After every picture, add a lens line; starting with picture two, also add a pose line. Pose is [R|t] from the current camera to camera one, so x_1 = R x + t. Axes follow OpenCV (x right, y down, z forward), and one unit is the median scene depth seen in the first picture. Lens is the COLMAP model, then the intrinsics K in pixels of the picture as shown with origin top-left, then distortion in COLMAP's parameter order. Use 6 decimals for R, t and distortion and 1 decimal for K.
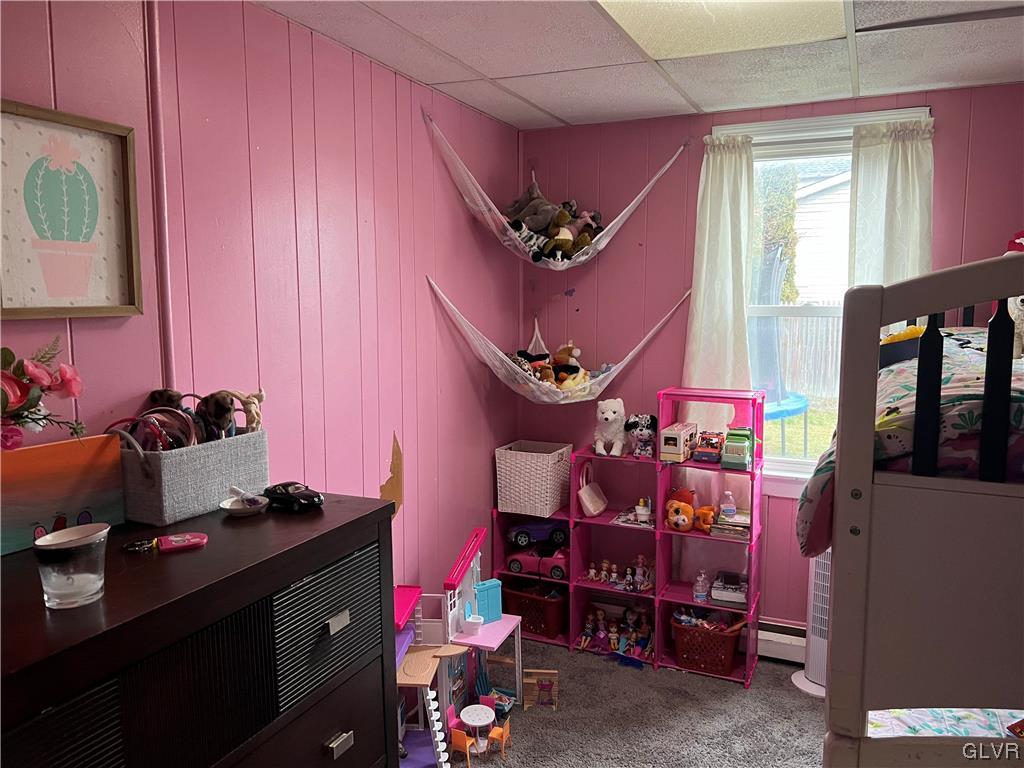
lens RADIAL K [[771.9, 0, 512.0], [0, 771.9, 384.0], [0, 0, 1]] dist [0.043657, -0.050221]
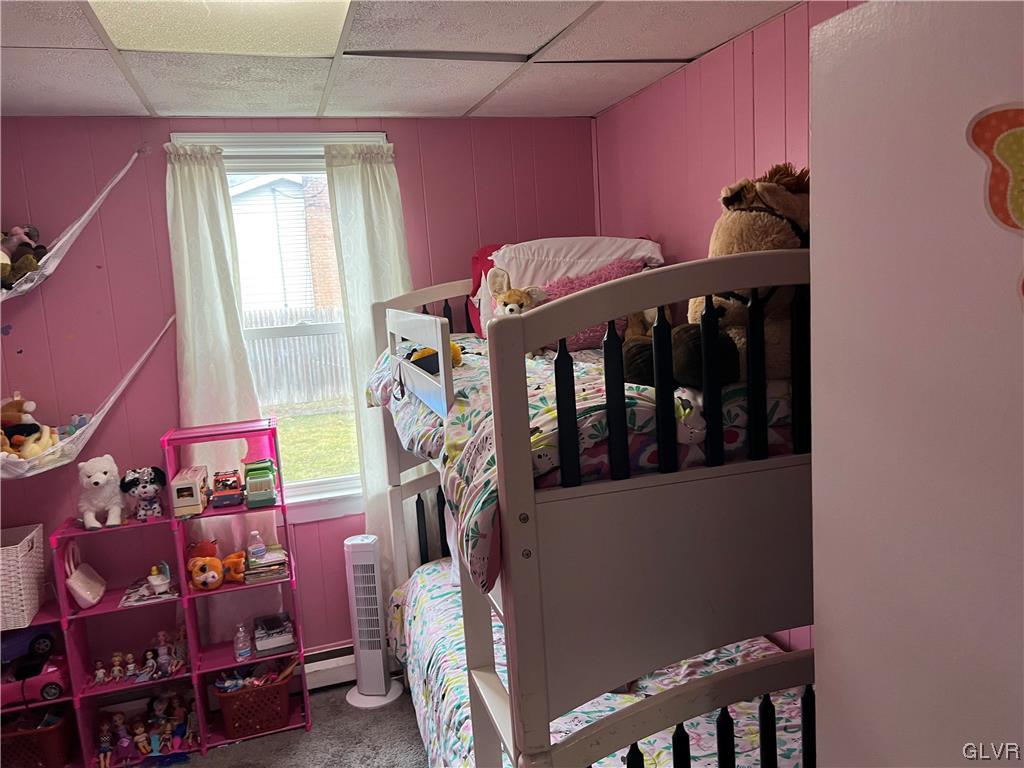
lens RADIAL K [[771.9, 0, 512.0], [0, 771.9, 384.0], [0, 0, 1]] dist [0.043657, -0.050221]
pose [[0.731372, -0.134911, 0.668501, -0.090276], [0.141520, 0.988924, 0.044747, -0.032377], [-0.667134, 0.061879, 0.742364, 0.098578]]
